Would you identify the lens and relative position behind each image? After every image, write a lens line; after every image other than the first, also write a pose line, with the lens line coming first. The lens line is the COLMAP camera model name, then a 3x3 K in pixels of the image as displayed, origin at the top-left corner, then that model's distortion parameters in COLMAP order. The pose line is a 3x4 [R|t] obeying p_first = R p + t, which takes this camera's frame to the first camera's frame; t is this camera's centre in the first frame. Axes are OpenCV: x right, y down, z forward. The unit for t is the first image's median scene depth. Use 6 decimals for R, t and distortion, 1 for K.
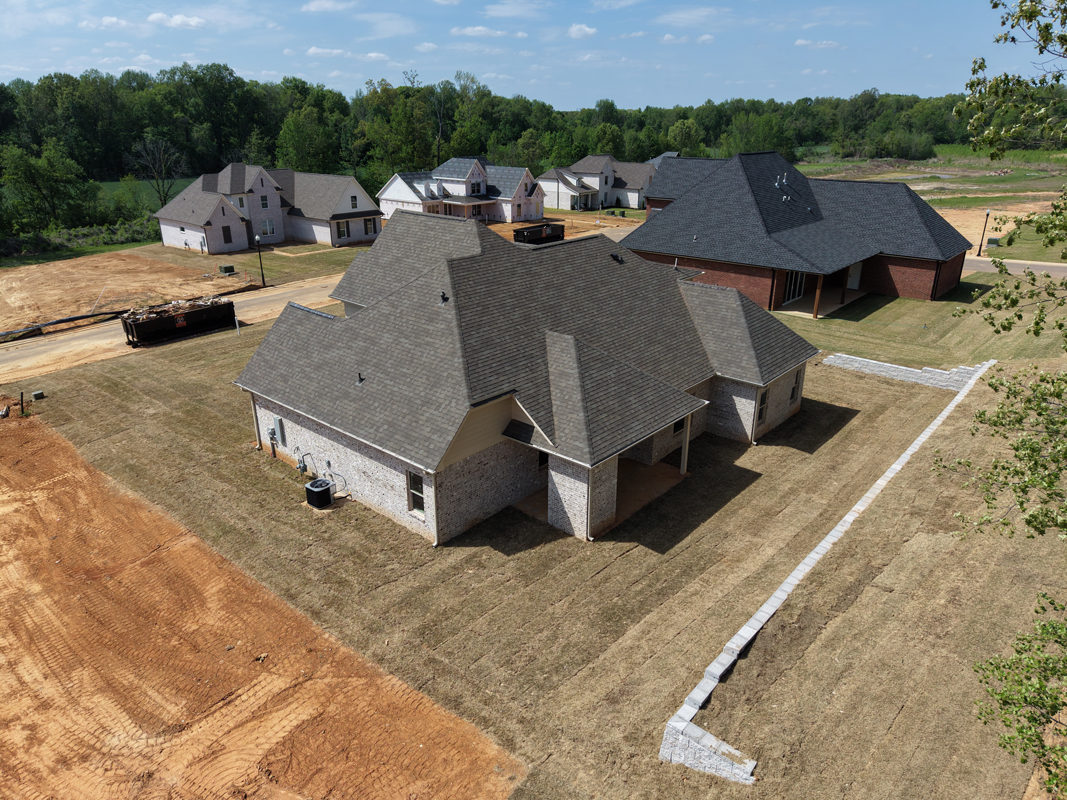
lens RADIAL K [[718.9, 0, 533.5], [0, 718.9, 400.0], [0, 0, 1]] dist [0.026194, -0.023802]
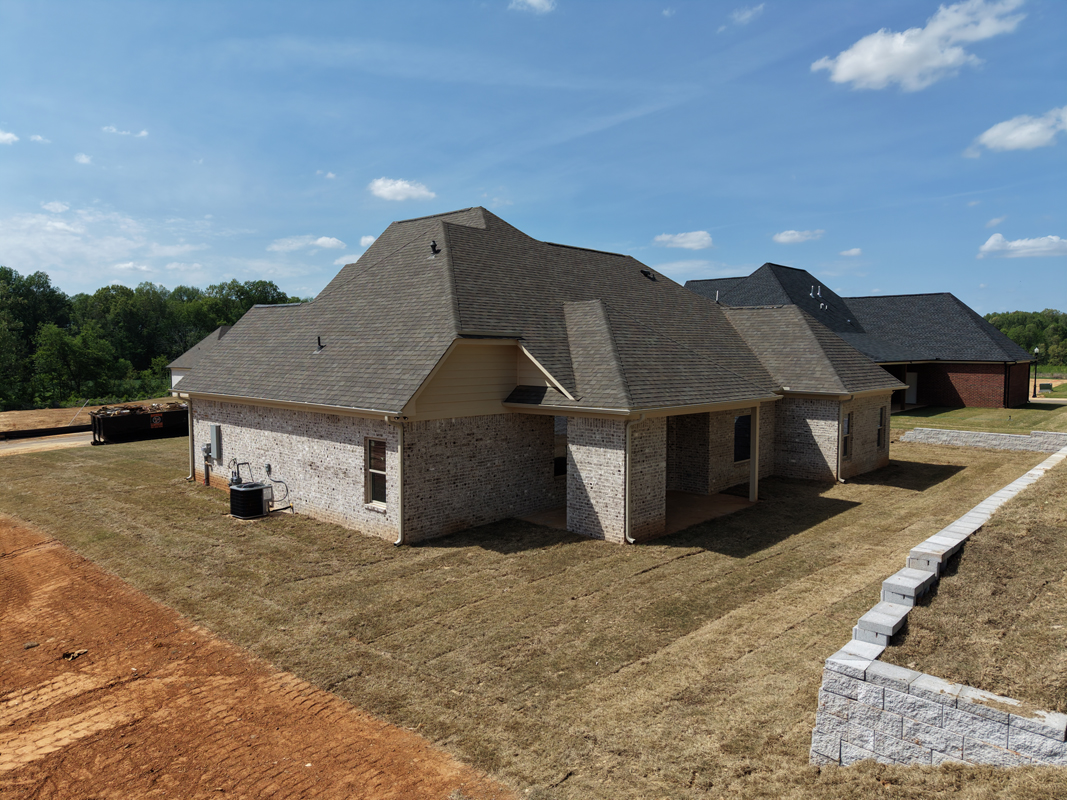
lens RADIAL K [[718.9, 0, 533.5], [0, 718.9, 400.0], [0, 0, 1]] dist [0.026194, -0.023802]
pose [[0.999583, 0.003914, -0.028609, 0.007852], [-0.012266, 0.954489, -0.297992, 0.272751], [0.026141, 0.298219, 0.954139, 0.323949]]
